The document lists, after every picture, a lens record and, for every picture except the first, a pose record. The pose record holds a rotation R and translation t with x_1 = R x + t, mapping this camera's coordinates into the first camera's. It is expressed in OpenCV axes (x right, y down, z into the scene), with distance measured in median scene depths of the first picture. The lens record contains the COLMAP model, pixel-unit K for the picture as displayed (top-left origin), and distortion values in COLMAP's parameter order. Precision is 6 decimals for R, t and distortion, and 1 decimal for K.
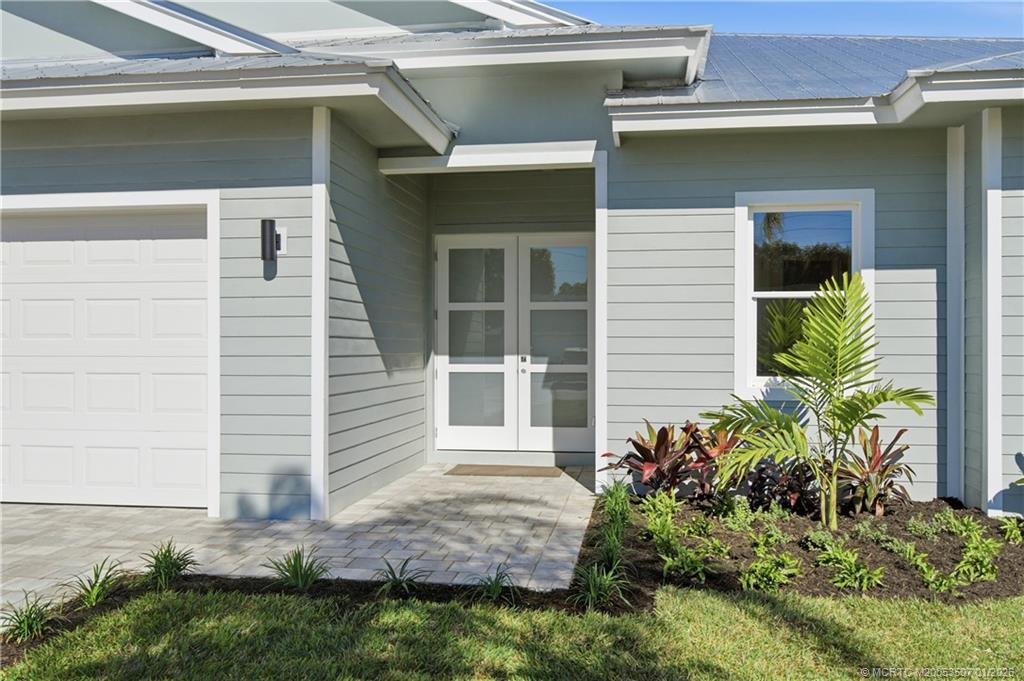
lens RADIAL K [[925.7, 0, 504.9], [0, 925.7, 344.7], [0, 0, 1]] dist [0.009232, 0.008930]
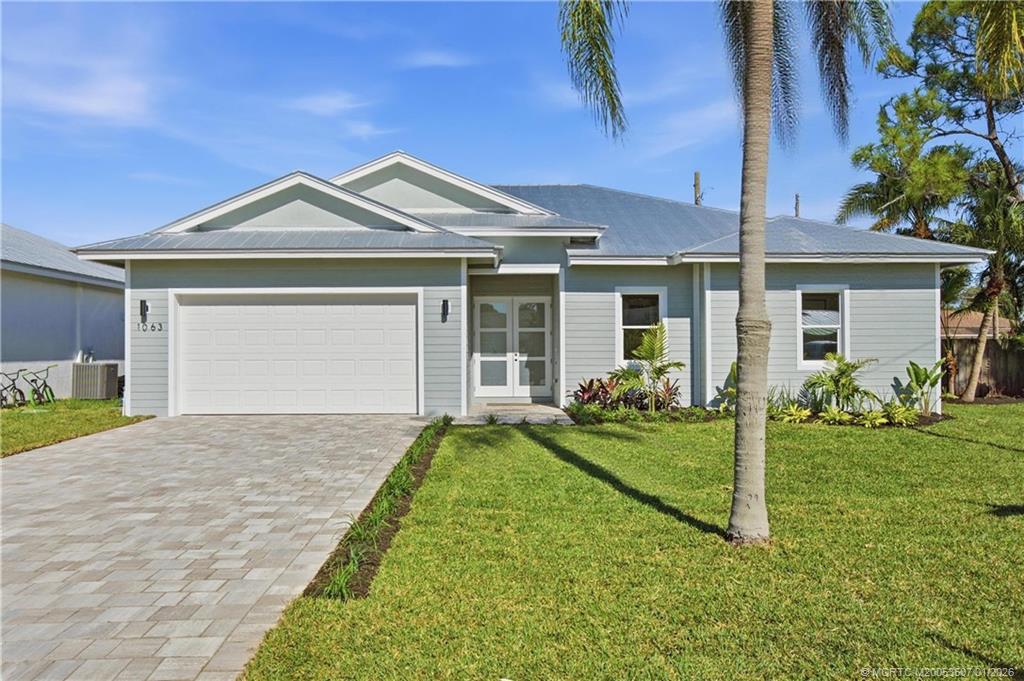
lens RADIAL K [[887.6, 0, 514.1], [0, 887.6, 338.2], [0, 0, 1]] dist [-0.018775, -0.005617]
pose [[0.981755, -0.001721, 0.190142, -0.485485], [0.003948, 0.999928, -0.011331, 0.001446], [-0.190109, 0.011875, 0.981691, -1.327706]]
